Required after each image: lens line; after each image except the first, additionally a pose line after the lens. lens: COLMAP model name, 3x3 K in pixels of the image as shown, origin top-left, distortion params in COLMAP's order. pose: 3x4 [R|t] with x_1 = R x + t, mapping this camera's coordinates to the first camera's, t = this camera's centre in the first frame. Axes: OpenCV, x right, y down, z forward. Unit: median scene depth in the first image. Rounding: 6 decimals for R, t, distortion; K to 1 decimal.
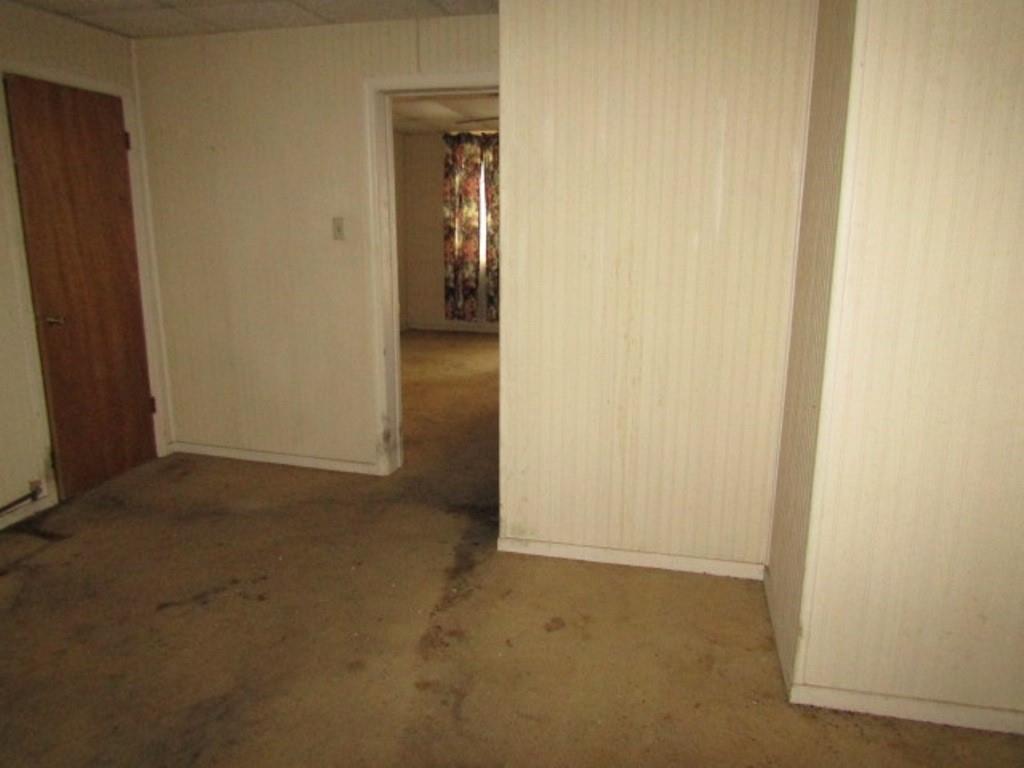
lens RADIAL K [[681.2, 0, 528.2], [0, 681.2, 379.7], [0, 0, 1]] dist [0.002904, -0.019840]
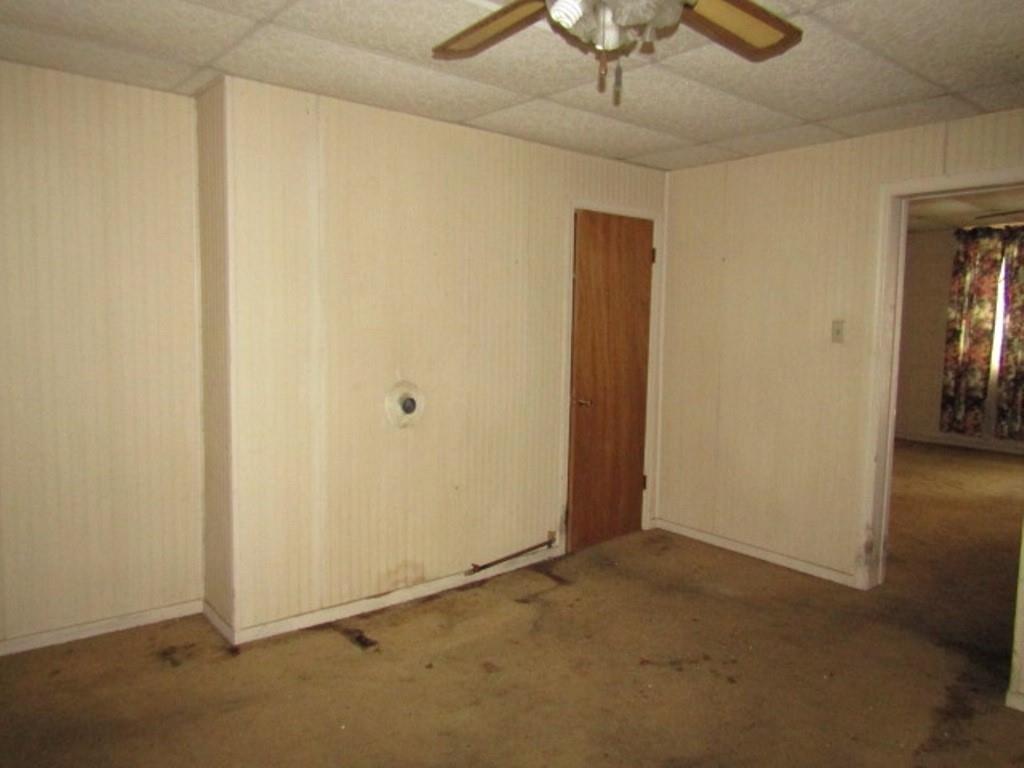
lens RADIAL K [[742.4, 0, 508.2], [0, 742.4, 392.6], [0, 0, 1]] dist [-0.001711, 0.006831]
pose [[0.820151, 0.060830, -0.568905, -0.044167], [-0.132149, 0.987586, -0.084913, 0.023398], [0.556677, 0.144822, 0.818008, -0.144370]]
